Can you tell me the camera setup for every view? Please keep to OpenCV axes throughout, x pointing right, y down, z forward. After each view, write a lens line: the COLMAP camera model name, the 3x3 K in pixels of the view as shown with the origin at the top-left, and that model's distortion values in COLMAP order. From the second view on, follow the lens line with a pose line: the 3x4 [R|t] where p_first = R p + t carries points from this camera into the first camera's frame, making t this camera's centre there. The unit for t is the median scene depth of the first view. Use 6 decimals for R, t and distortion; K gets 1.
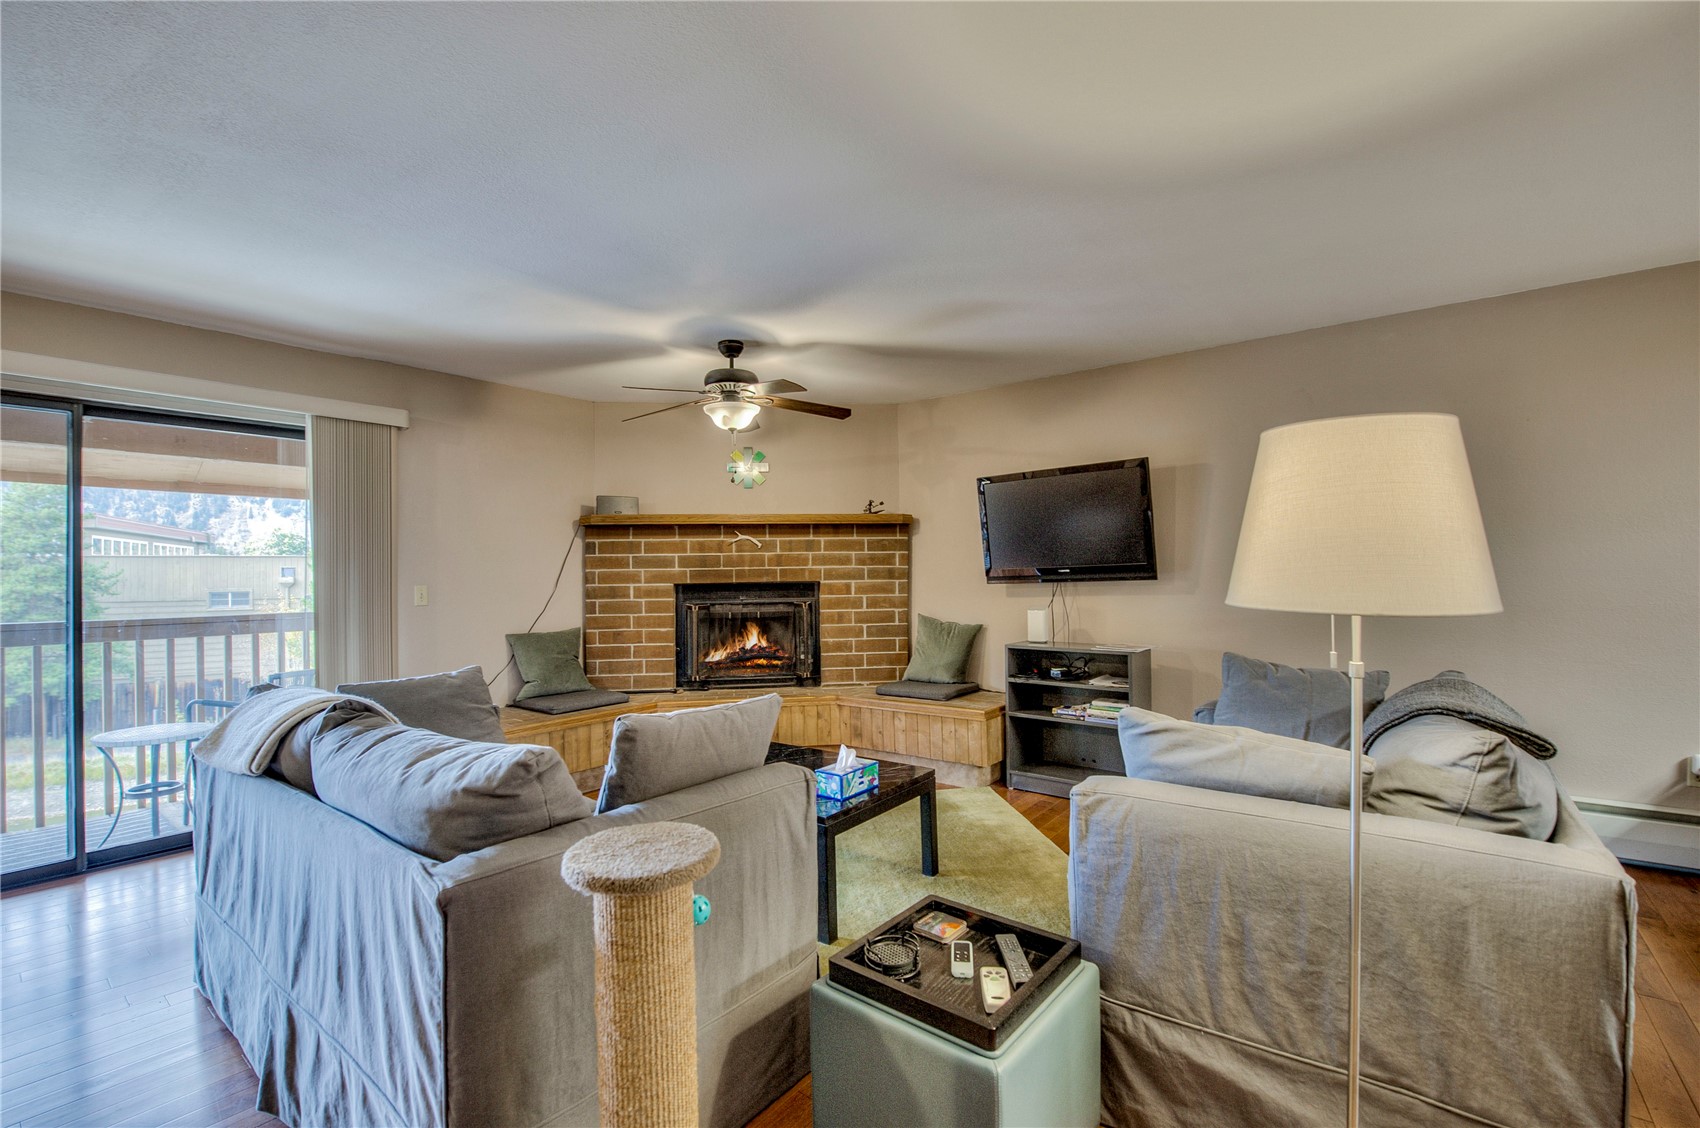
lens RADIAL K [[737.3, 0, 850.0], [0, 737.3, 564.0], [0, 0, 1]] dist [-0.000420, -0.000223]
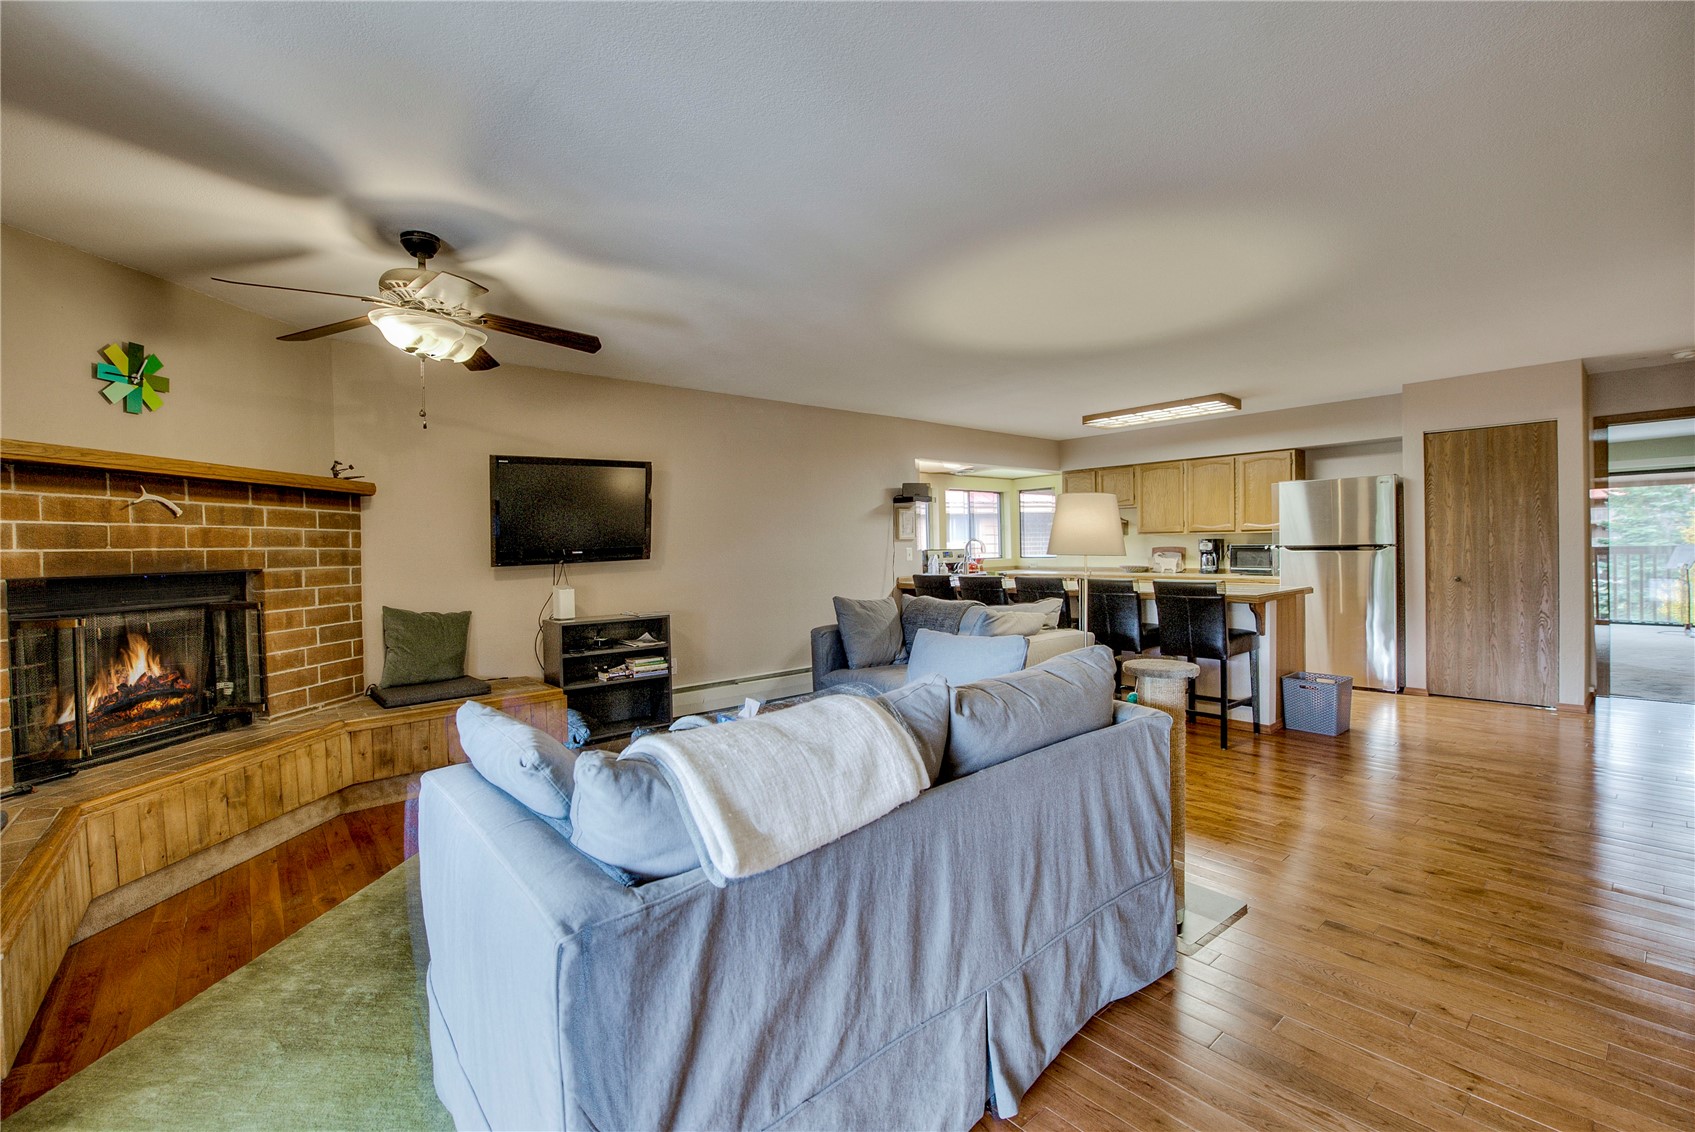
lens RADIAL K [[684.5, 0, 869.5], [0, 684.5, 562.1], [0, 0, 1]] dist [-0.015327, -0.000237]
pose [[0.198518, -0.012803, 0.980014, -0.545255], [0.004093, 0.999917, 0.012234, 0.011180], [-0.980089, 0.001583, 0.198554, 0.322469]]
